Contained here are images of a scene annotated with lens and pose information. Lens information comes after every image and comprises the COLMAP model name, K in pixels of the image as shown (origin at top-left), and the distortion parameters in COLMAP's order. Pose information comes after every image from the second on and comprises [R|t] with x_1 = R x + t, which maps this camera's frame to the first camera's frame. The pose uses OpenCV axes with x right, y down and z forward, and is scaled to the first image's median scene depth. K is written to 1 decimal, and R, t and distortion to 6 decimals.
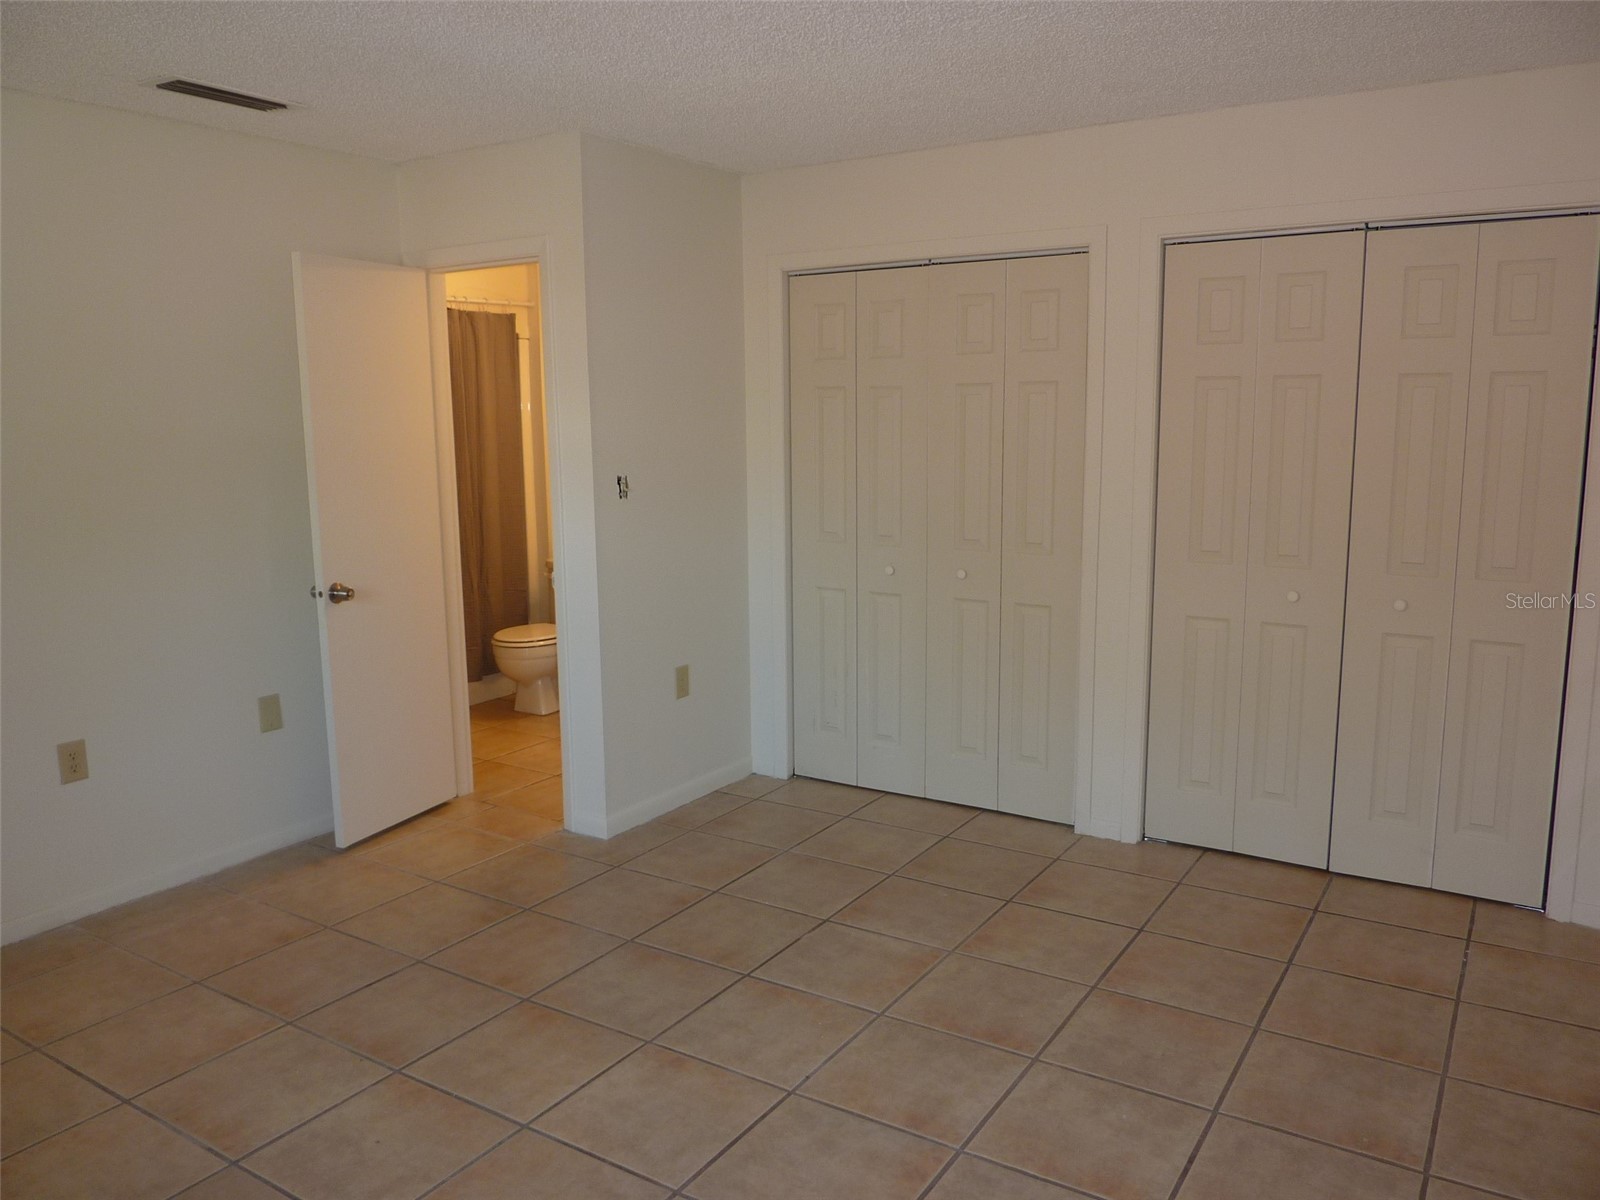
lens RADIAL K [[1187.2, 0, 796.0], [0, 1187.2, 600.1], [0, 0, 1]] dist [-0.039067, 0.013634]
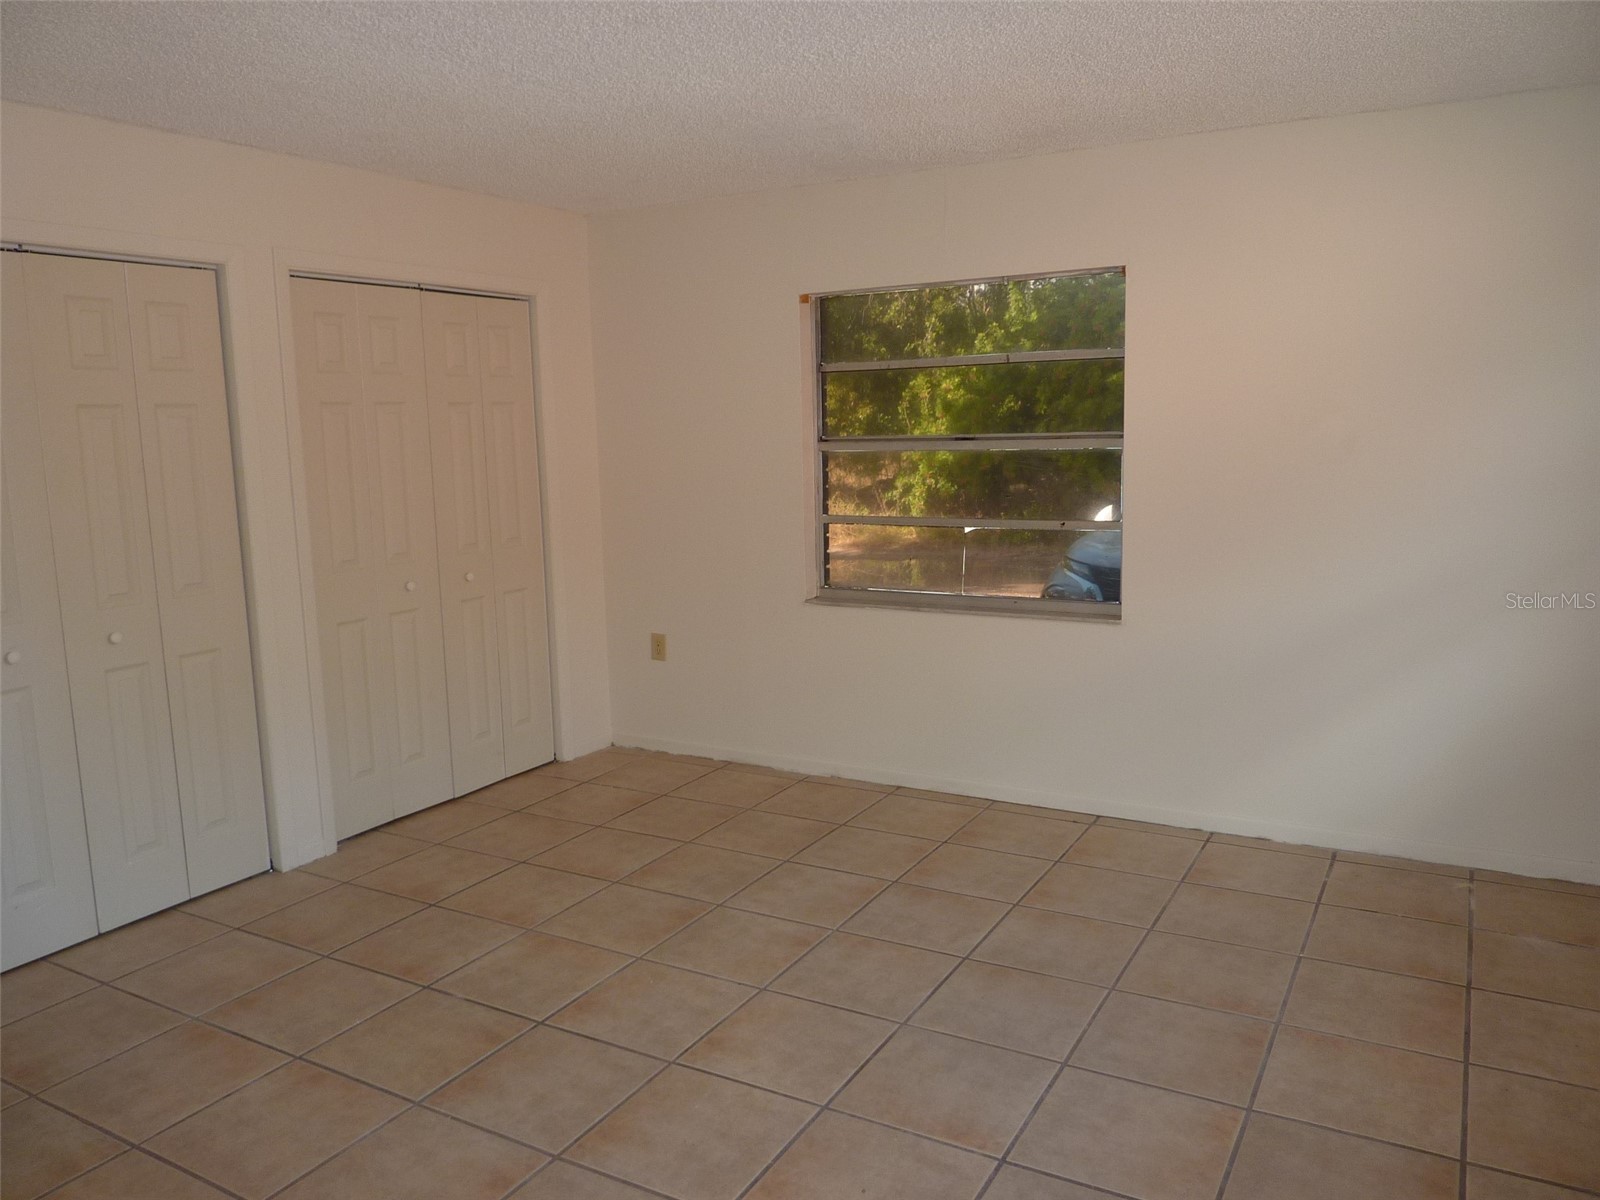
lens RADIAL K [[1187.2, 0, 796.0], [0, 1187.2, 600.1], [0, 0, 1]] dist [-0.039067, 0.013634]
pose [[-0.036846, -0.147839, 0.988325, -0.900279], [0.184537, 0.970981, 0.152124, -0.114438], [-0.982135, 0.187988, -0.008495, 0.714591]]
